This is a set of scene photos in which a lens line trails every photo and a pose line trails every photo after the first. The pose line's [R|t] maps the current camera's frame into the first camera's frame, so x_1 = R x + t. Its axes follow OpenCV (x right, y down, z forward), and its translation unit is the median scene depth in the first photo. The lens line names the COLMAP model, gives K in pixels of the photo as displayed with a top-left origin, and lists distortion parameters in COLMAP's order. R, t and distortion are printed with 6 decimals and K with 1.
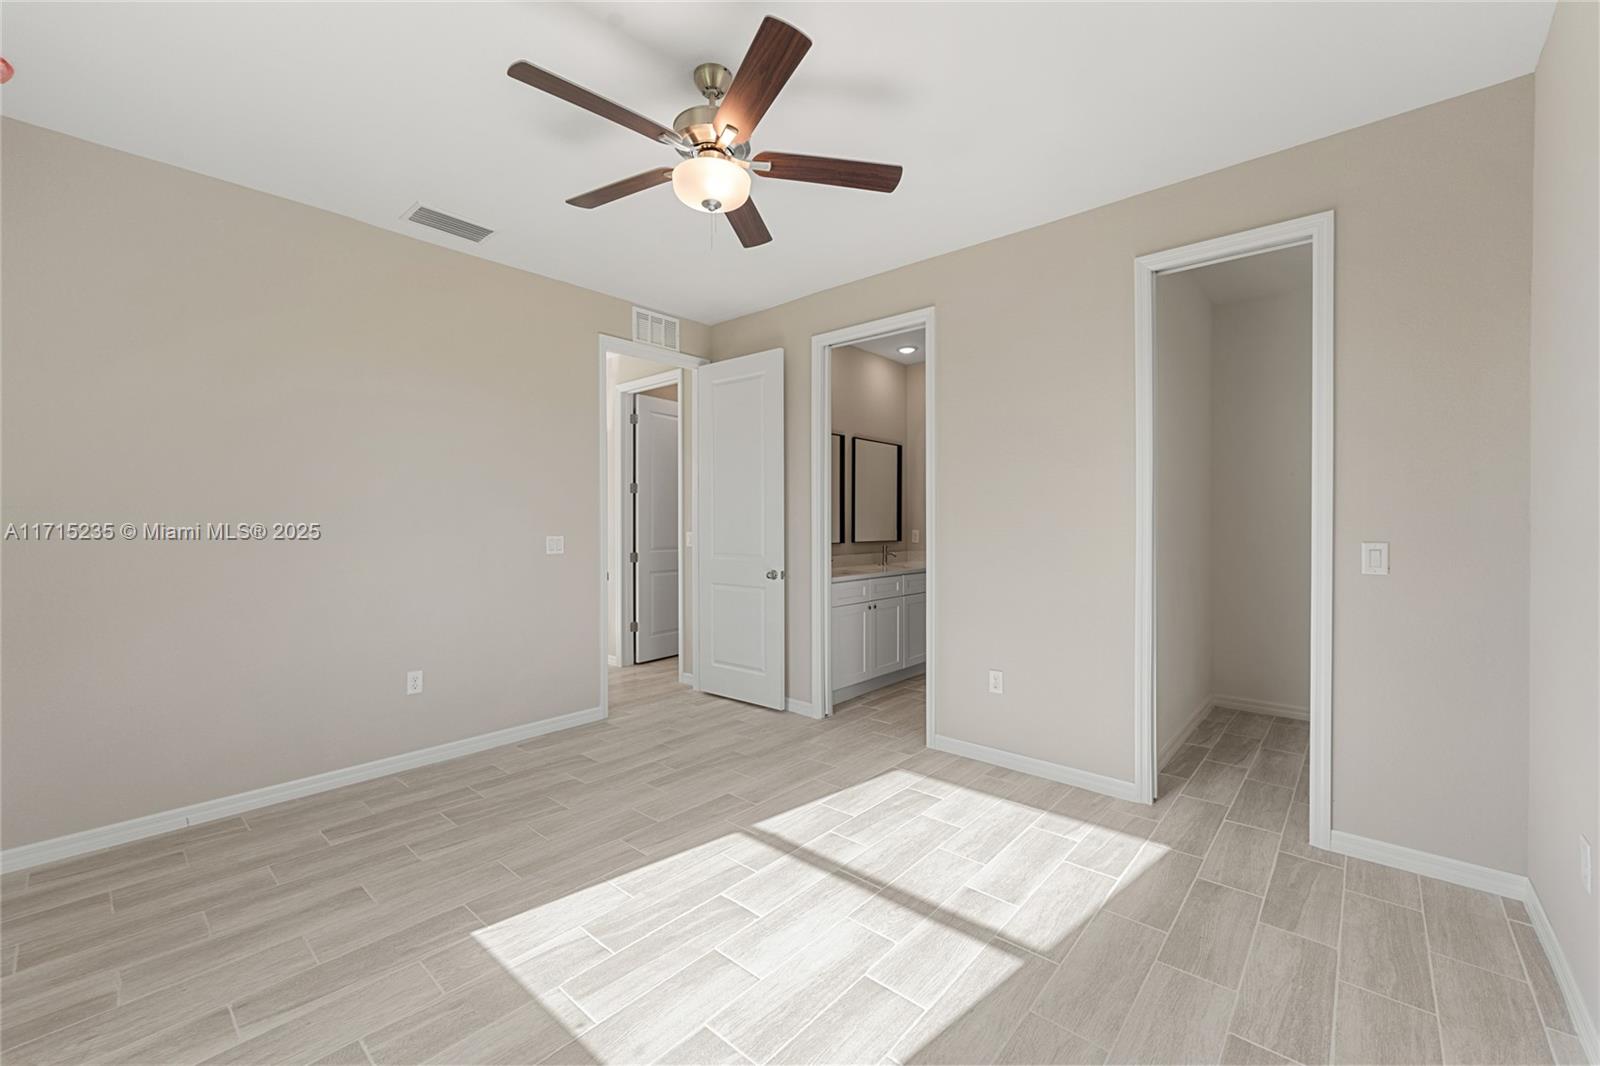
lens RADIAL K [[651.1, 0, 800.2], [0, 651.1, 531.5], [0, 0, 1]] dist [0.000750, -0.001082]
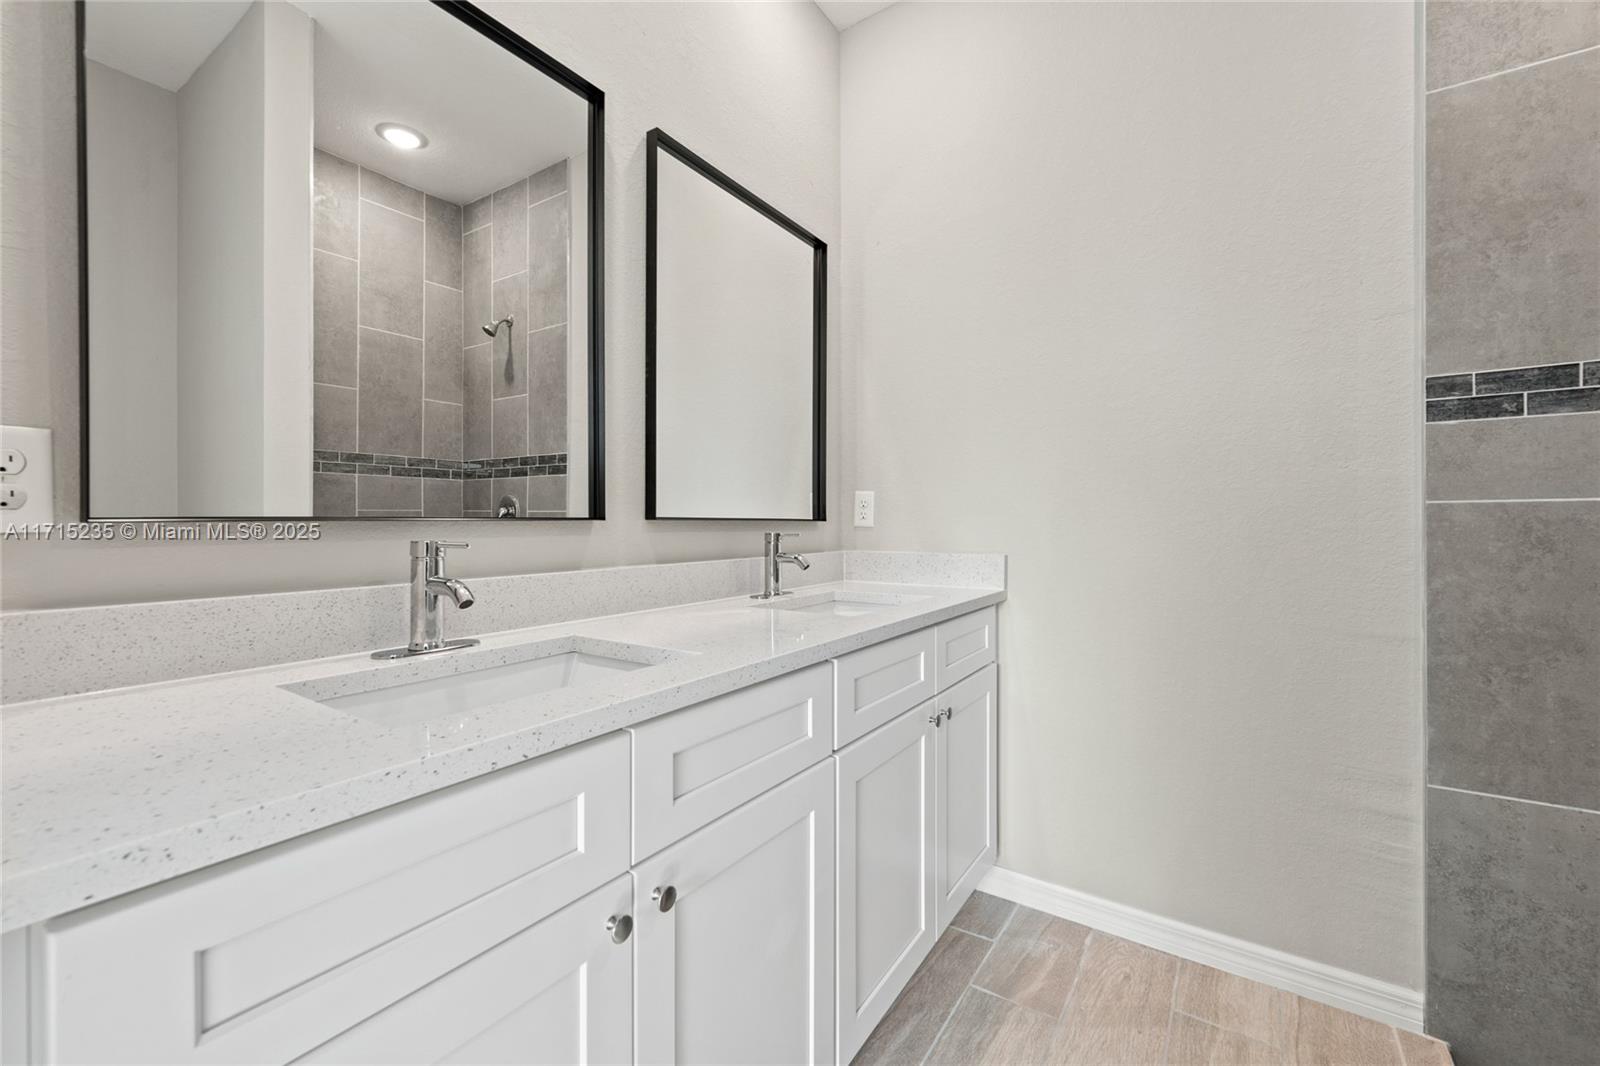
lens RADIAL K [[651.1, 0, 800.1], [0, 651.1, 532.1], [0, 0, 1]] dist [0.000750, -0.001082]
pose [[0.993078, -0.001818, 0.117445, 0.112544], [0.002142, 0.999994, -0.002639, 0.023334], [-0.117440, 0.002873, 0.993076, 0.730512]]
